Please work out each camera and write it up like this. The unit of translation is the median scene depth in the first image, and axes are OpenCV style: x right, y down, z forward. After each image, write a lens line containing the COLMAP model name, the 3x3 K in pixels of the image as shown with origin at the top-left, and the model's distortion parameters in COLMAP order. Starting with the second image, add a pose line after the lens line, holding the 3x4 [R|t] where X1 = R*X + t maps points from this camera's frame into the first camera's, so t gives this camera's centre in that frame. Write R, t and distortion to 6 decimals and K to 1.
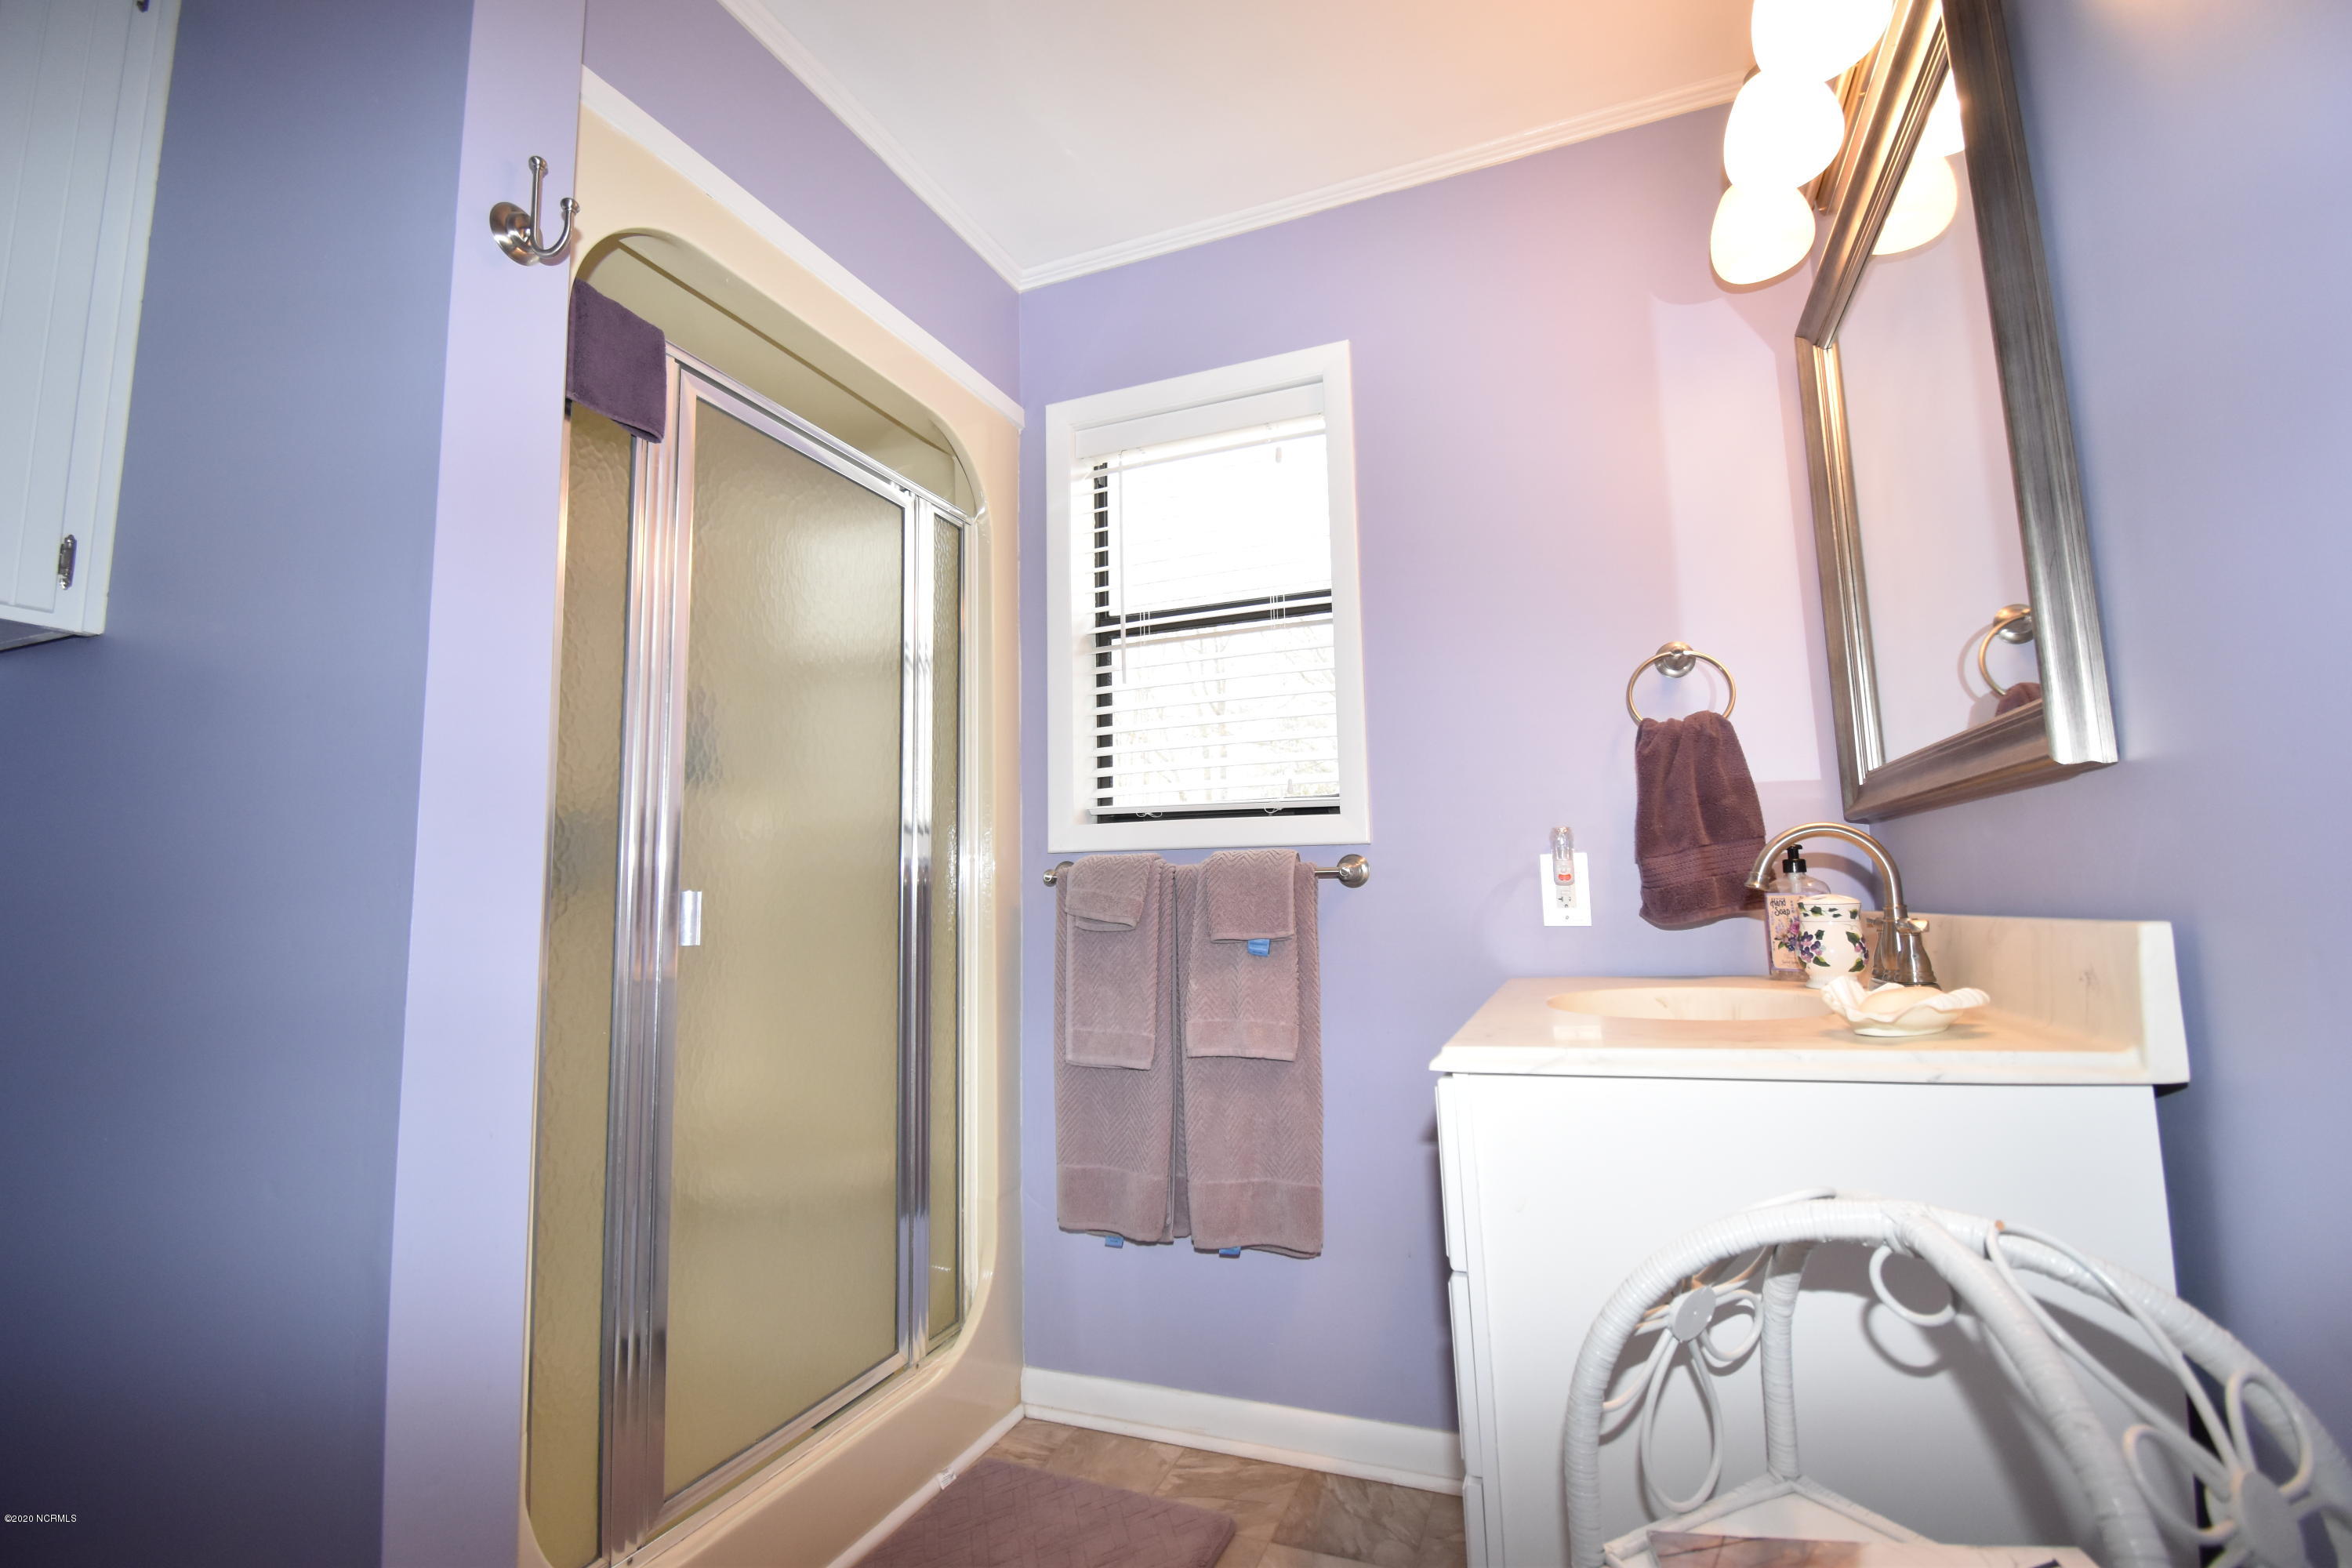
lens RADIAL K [[1060.5, 0, 1167.6], [0, 1060.5, 767.0], [0, 0, 1]] dist [0.021696, -0.027415]
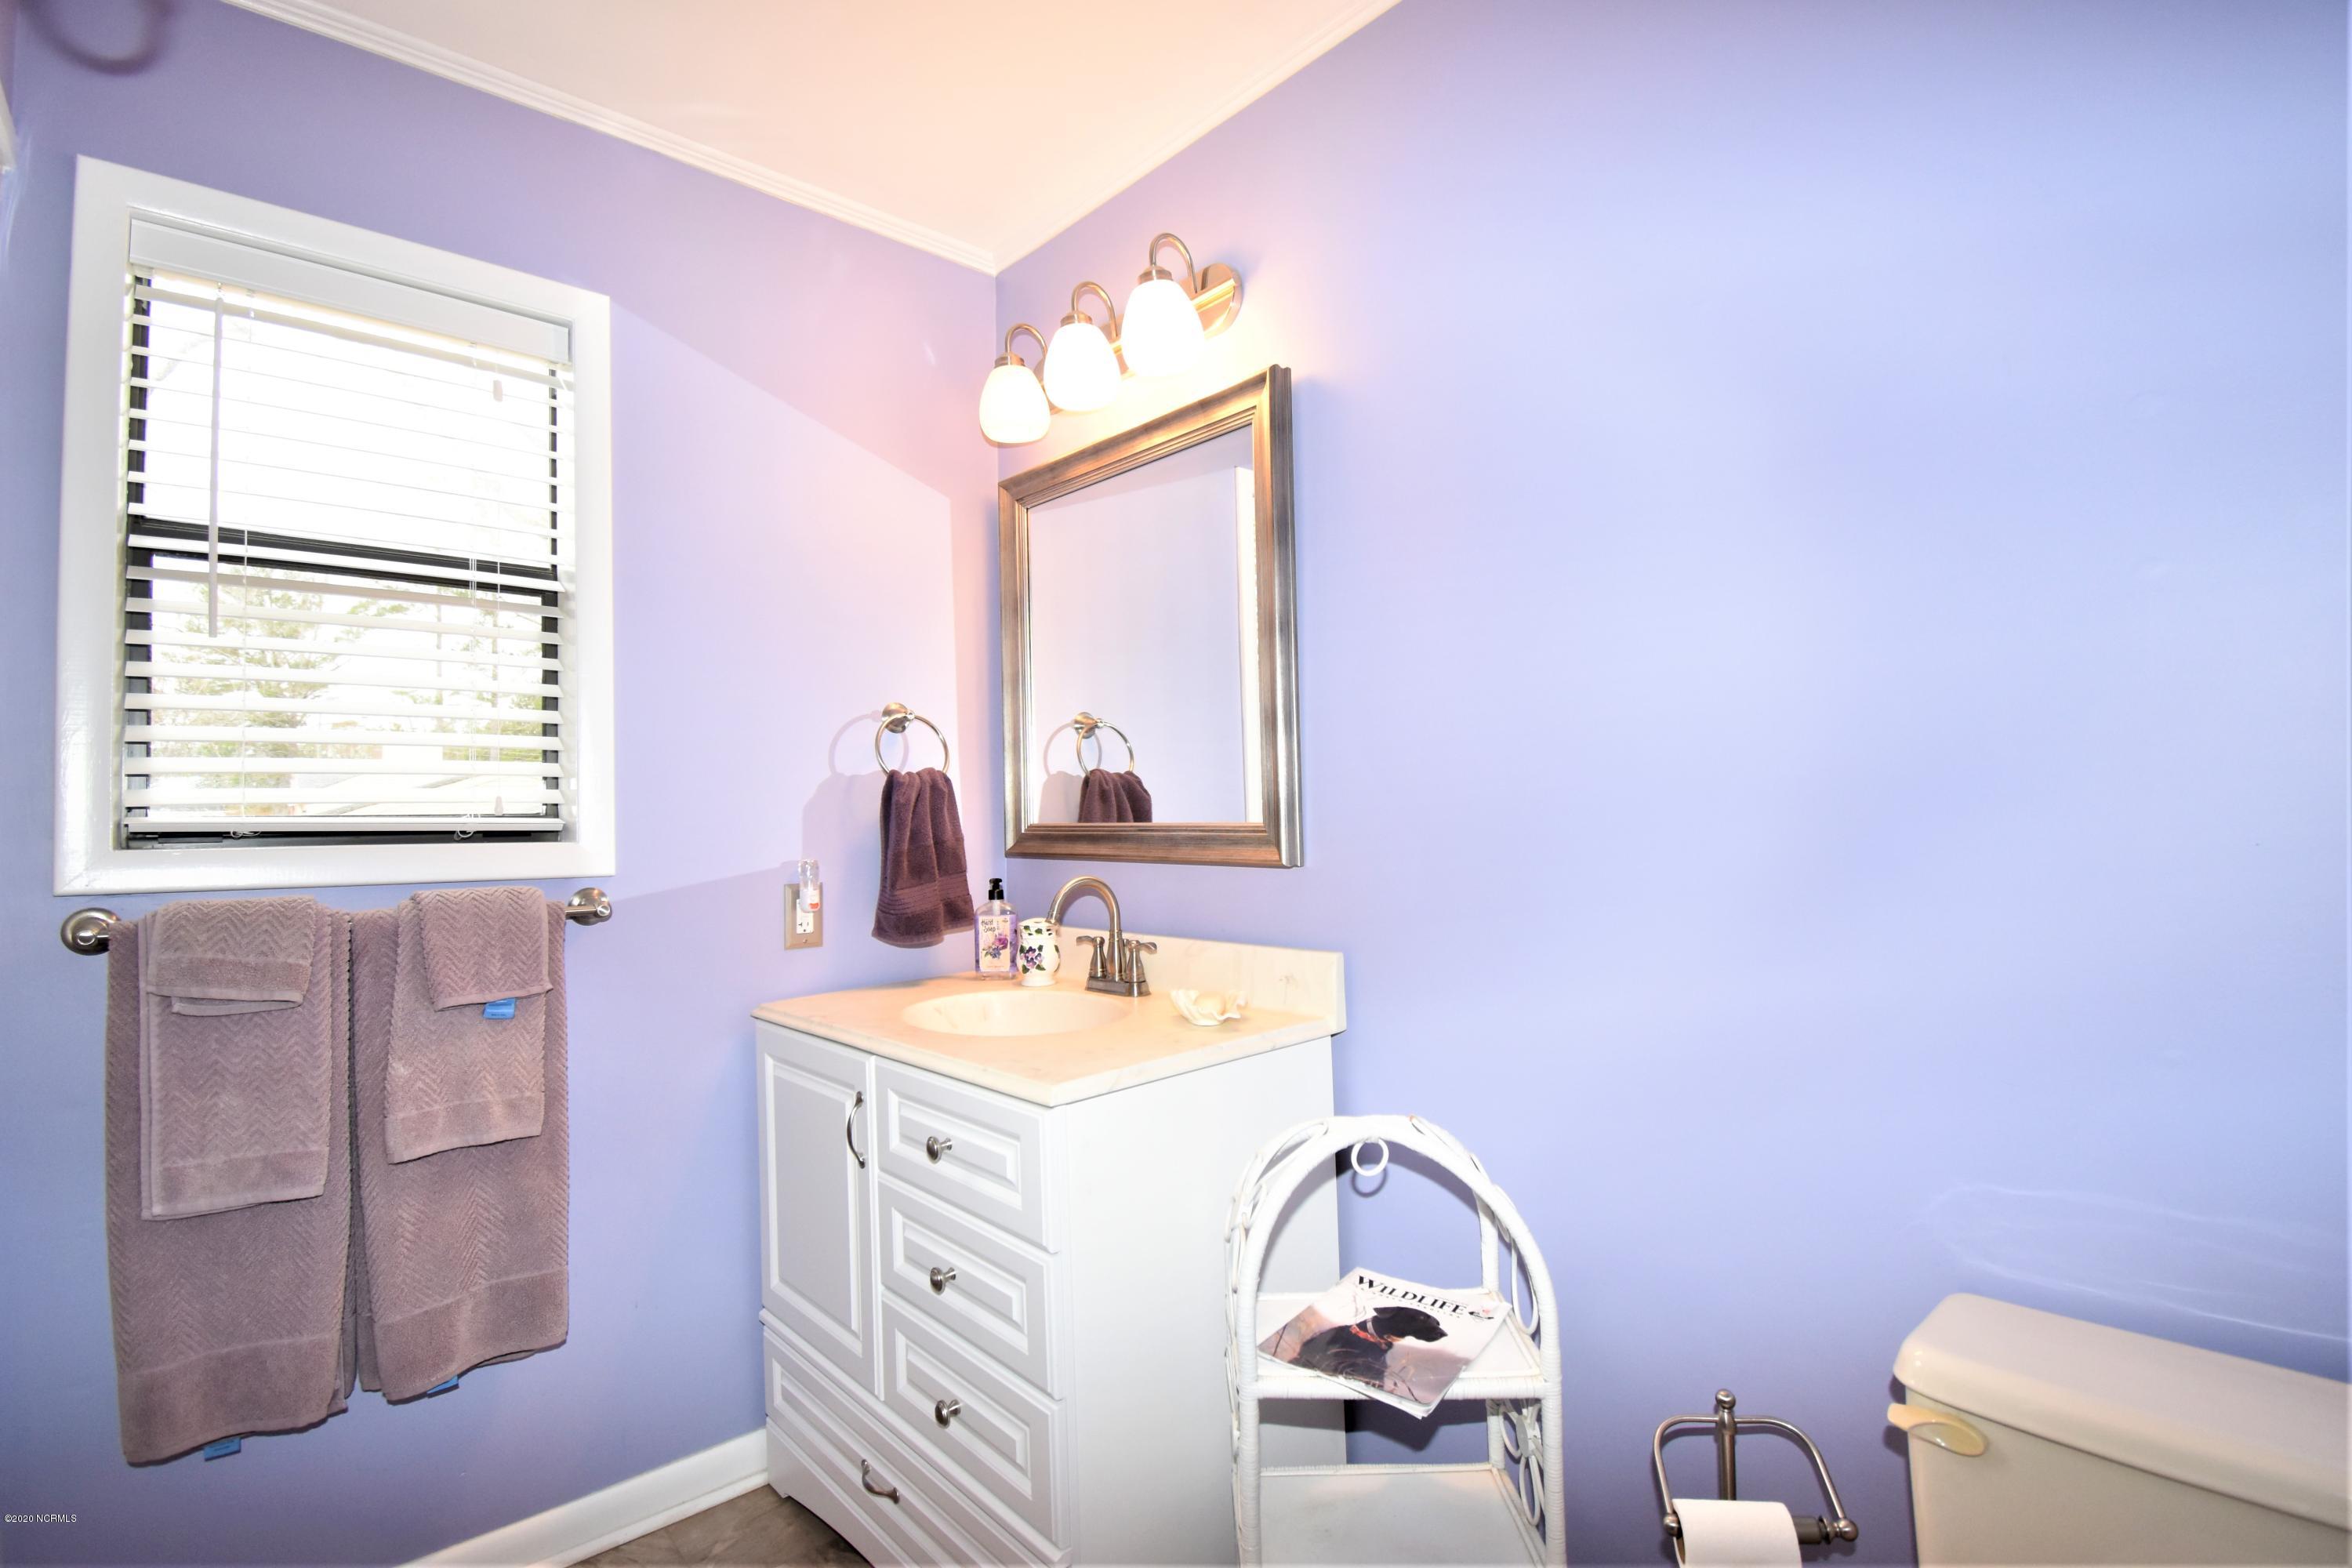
lens RADIAL K [[1104.5, 0, 1144.8], [0, 1104.5, 777.2], [0, 0, 1]] dist [0.022904, -0.025574]
pose [[0.451225, 0.041204, 0.891459, -0.466264], [-0.100437, 0.994932, 0.004851, -0.064159], [-0.886740, -0.091725, 0.453076, 0.179640]]
